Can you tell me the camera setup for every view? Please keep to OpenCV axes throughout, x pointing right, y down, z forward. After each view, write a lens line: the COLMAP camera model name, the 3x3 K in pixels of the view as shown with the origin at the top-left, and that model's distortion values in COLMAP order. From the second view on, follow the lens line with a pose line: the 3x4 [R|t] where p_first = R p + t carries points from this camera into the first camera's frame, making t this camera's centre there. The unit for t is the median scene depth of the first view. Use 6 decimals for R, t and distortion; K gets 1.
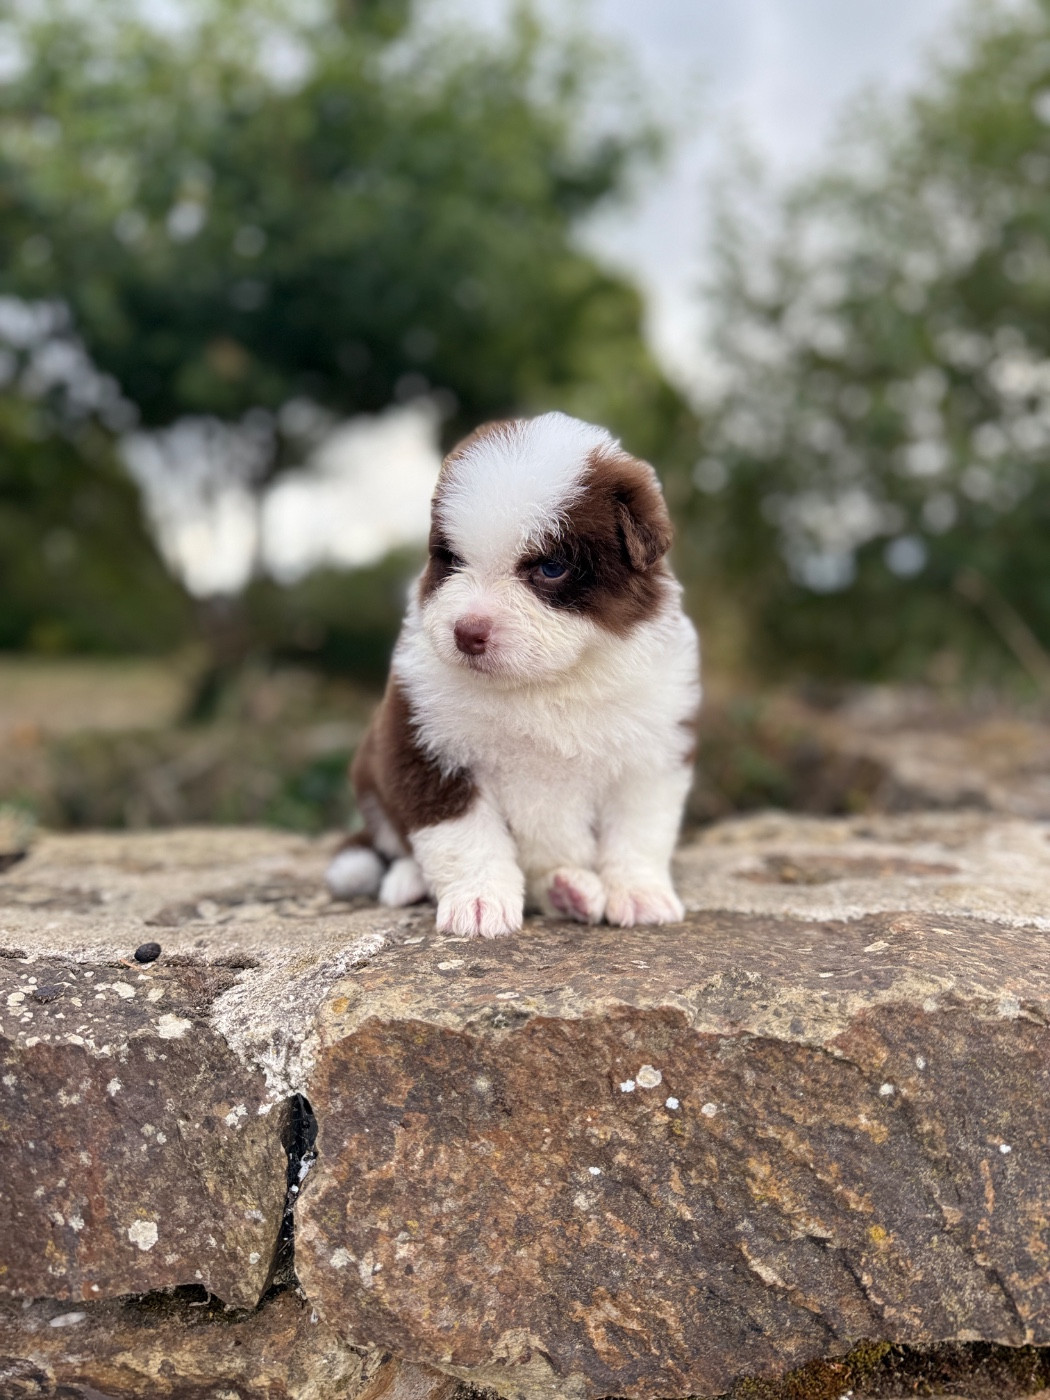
lens RADIAL K [[1012.1, 0, 545.3], [0, 1012.1, 705.9], [0, 0, 1]] dist [-0.011974, 0.002993]
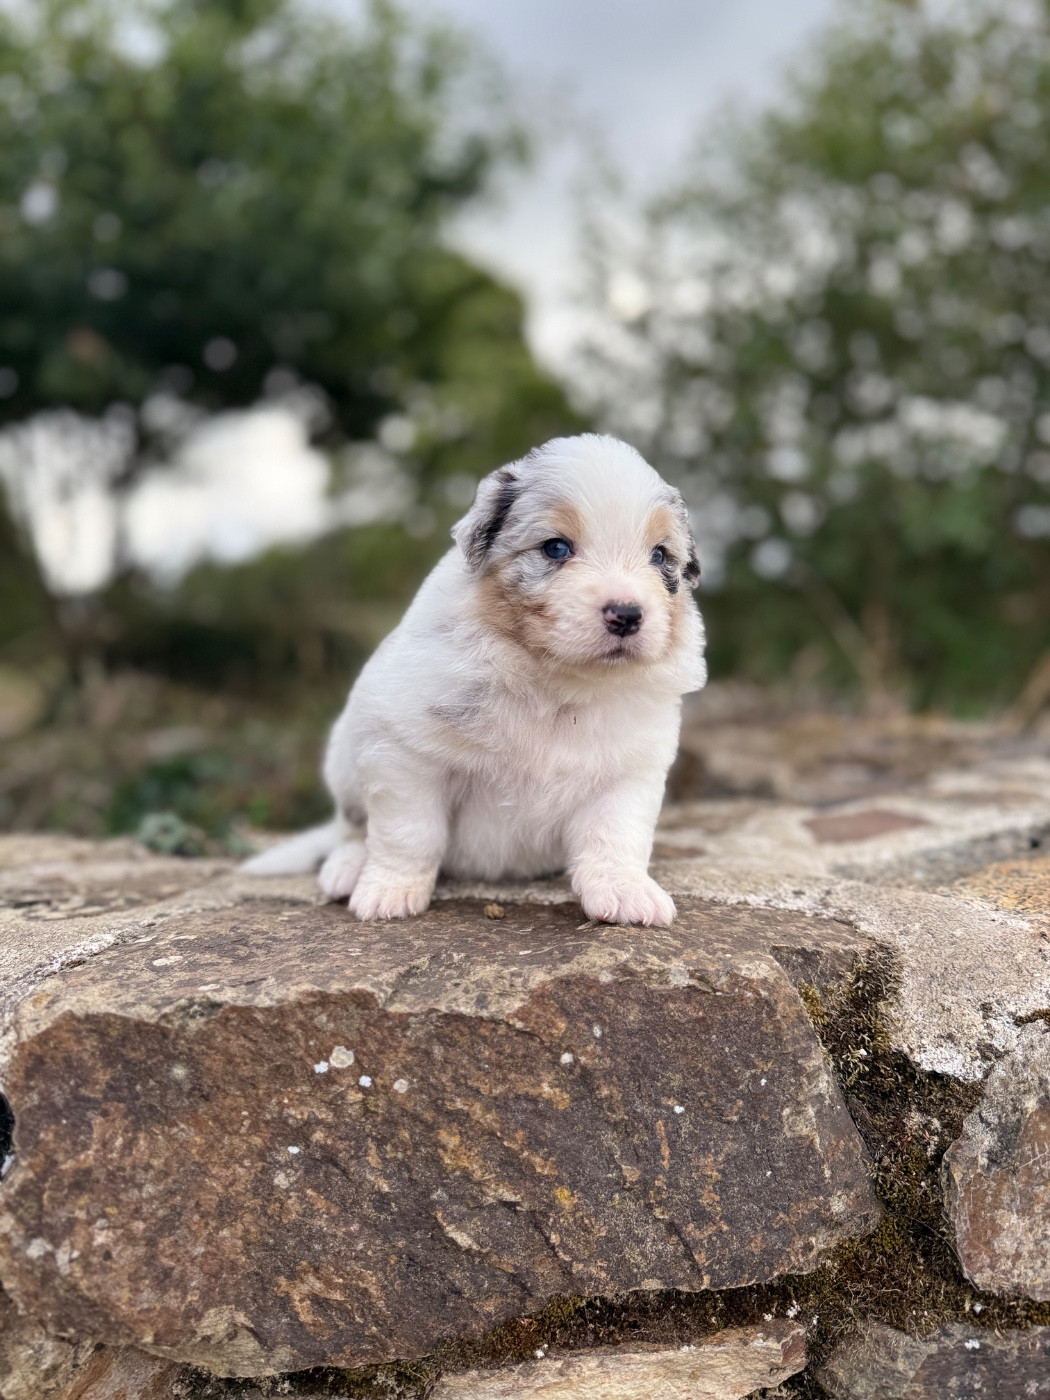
lens RADIAL K [[1013.2, 0, 515.3], [0, 1013.2, 710.1], [0, 0, 1]] dist [-0.012329, 0.004738]
pose [[0.995522, -0.014953, 0.093337, 0.186539], [0.014497, 0.999879, 0.005565, 0.005034], [-0.093409, -0.004187, 0.995619, -0.056015]]
